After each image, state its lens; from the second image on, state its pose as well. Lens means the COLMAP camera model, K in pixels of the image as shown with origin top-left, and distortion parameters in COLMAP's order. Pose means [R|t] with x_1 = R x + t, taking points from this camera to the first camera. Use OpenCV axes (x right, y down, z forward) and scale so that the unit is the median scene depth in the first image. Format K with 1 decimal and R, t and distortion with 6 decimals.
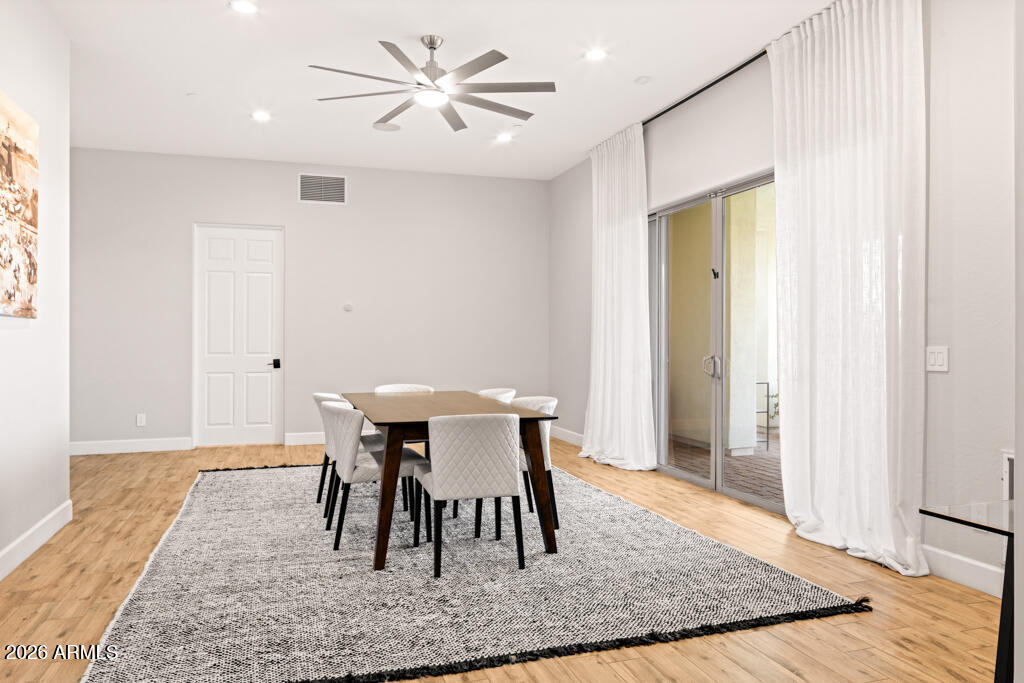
lens RADIAL K [[702.8, 0, 506.4], [0, 702.8, 339.6], [0, 0, 1]] dist [-0.003579, -0.003826]
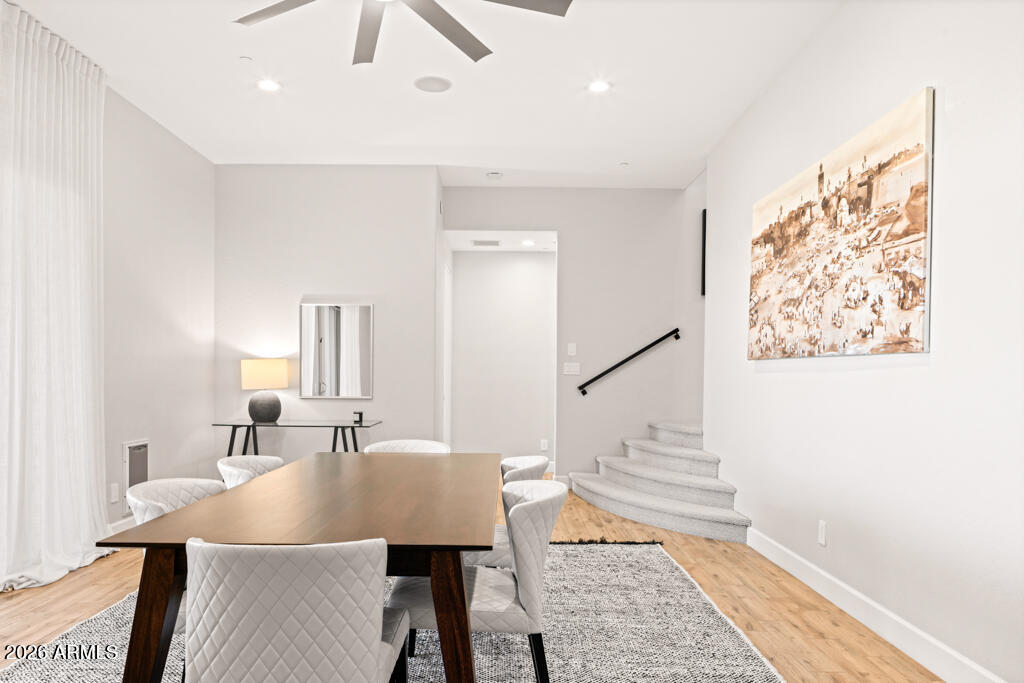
lens RADIAL K [[702.8, 0, 510.8], [0, 702.8, 348.2], [0, 0, 1]] dist [-0.003579, -0.003826]
pose [[-0.954166, 0.002122, 0.299271, -0.536246], [-0.009357, 0.999274, -0.036918, -0.002872], [-0.299132, -0.038027, -0.953454, 2.070554]]
